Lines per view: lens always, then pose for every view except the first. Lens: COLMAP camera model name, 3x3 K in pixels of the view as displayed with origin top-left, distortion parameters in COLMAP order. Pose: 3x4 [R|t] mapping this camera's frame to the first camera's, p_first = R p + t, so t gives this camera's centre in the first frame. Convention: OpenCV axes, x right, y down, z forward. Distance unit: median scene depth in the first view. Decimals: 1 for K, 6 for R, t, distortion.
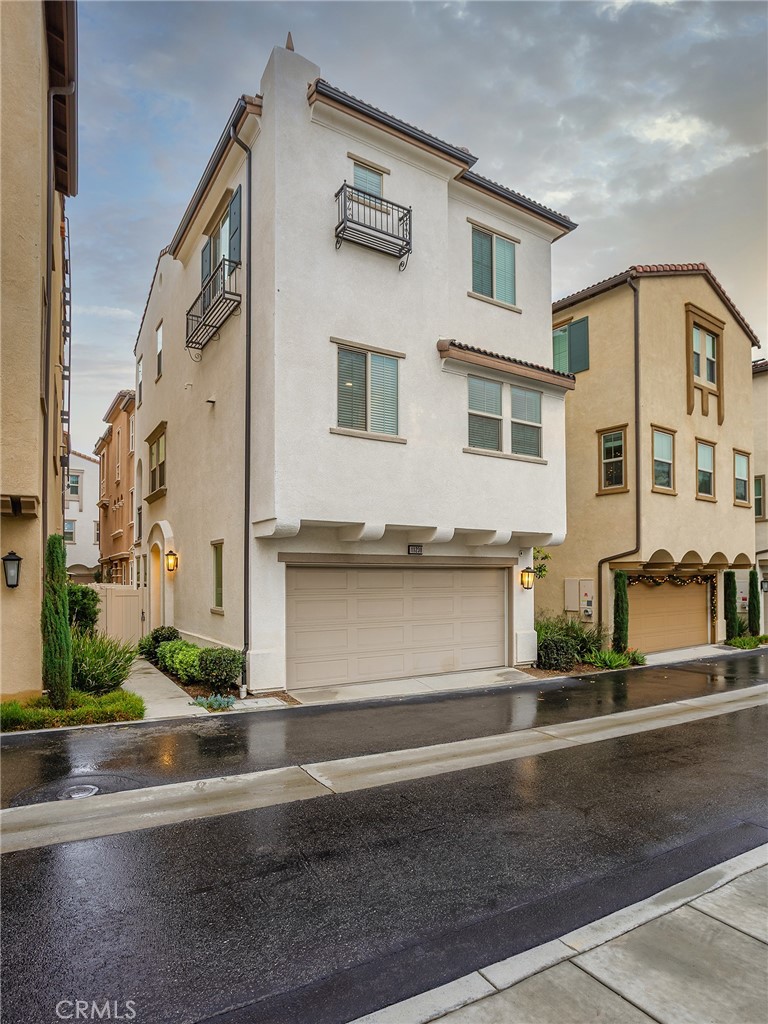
lens RADIAL K [[569.7, 0, 384.6], [0, 569.7, 538.8], [0, 0, 1]] dist [-0.020373, 0.001656]
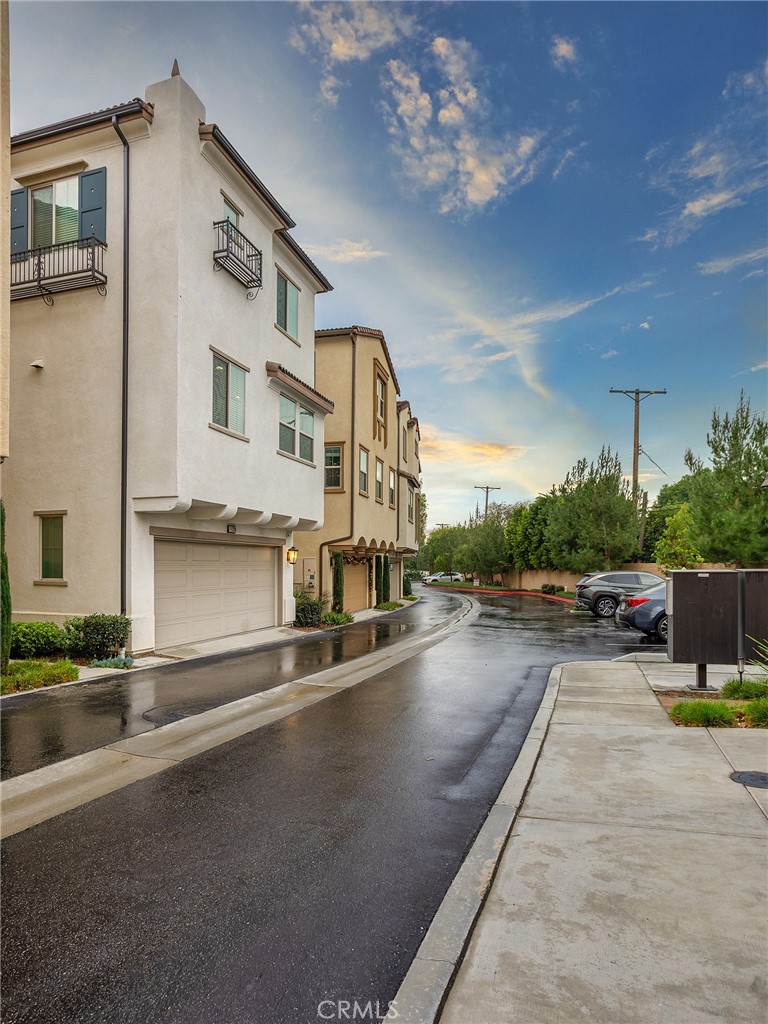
lens RADIAL K [[550.5, 0, 384.0], [0, 550.5, 512.0], [0, 0, 1]] dist [-0.003099, 0.001757]
pose [[0.780045, 0.064915, 0.622347, -0.380447], [-0.050501, 0.997891, -0.040790, 0.013303], [-0.623682, 0.000389, 0.781678, -0.086512]]
